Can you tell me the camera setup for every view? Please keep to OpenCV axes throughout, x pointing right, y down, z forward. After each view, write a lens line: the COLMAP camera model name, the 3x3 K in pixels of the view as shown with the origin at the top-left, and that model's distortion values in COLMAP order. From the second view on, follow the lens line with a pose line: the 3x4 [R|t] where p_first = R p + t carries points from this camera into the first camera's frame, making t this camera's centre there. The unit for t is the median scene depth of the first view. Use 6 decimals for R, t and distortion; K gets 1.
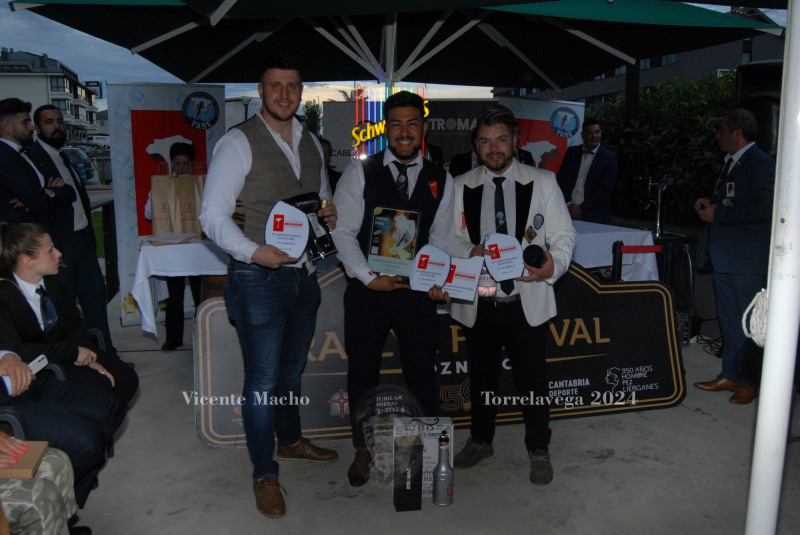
lens RADIAL K [[688.6, 0, 401.1], [0, 688.6, 266.9], [0, 0, 1]] dist [-0.064821, 0.004587]
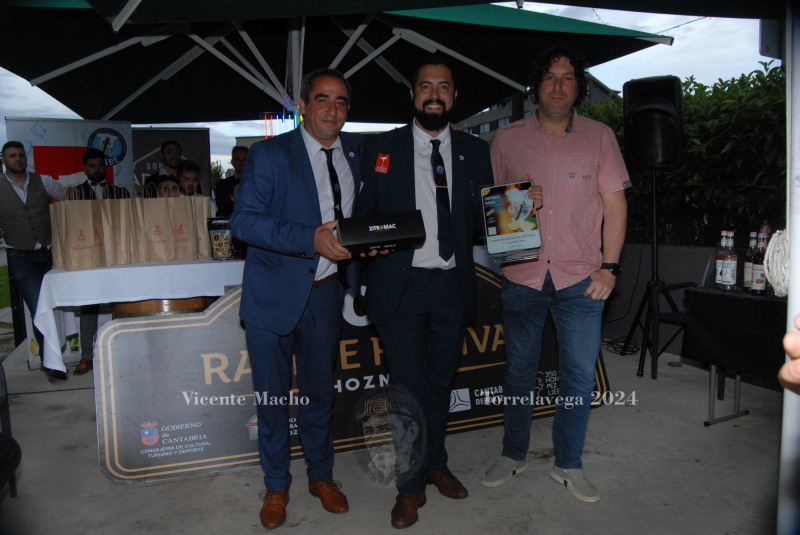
lens RADIAL K [[623.5, 0, 398.0], [0, 623.5, 268.4], [0, 0, 1]] dist [-0.075054, 0.010515]
pose [[0.985198, -0.052215, 0.163275, -0.032626], [0.062620, 0.996278, -0.059242, 0.030596], [-0.159574, 0.068589, 0.984800, 0.086546]]
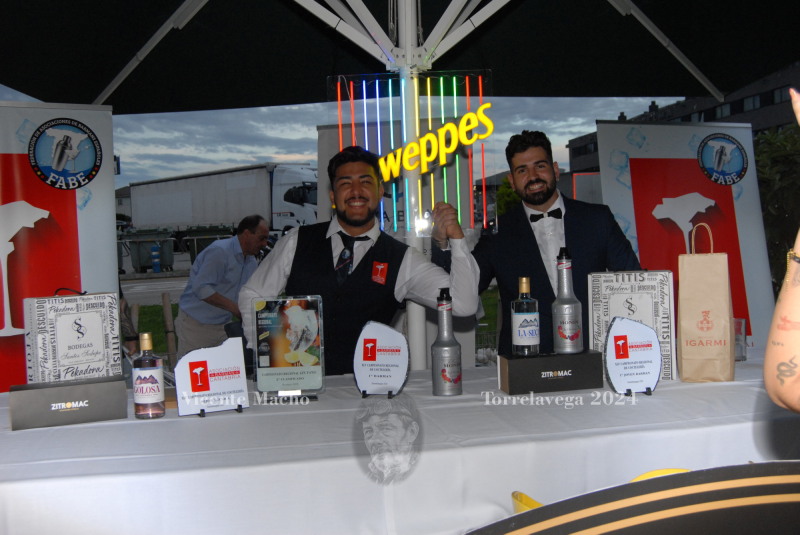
lens RADIAL K [[827.0, 0, 399.0], [0, 827.0, 270.1], [0, 0, 1]] dist [-0.060539, 0.021994]
pose [[0.997266, -0.038894, -0.062833, 0.007618], [0.031709, 0.993252, -0.111558, -0.071558], [0.066748, 0.109261, 0.991770, 0.468208]]
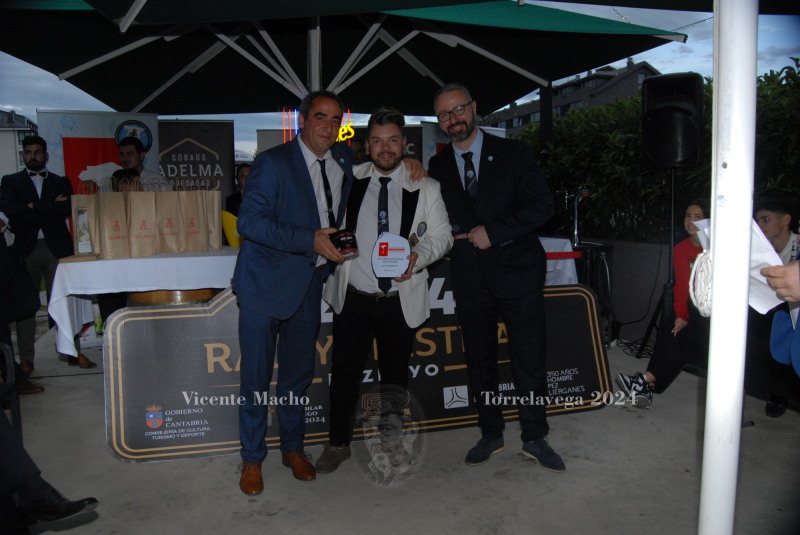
lens RADIAL K [[619.9, 0, 400.3], [0, 619.9, 268.8], [0, 0, 1]] dist [-0.076471, 0.009068]
pose [[0.995920, -0.030434, 0.084948, 0.024055], [0.034302, 0.998423, -0.044445, 0.024277], [-0.083462, 0.047178, 0.995394, 0.078452]]
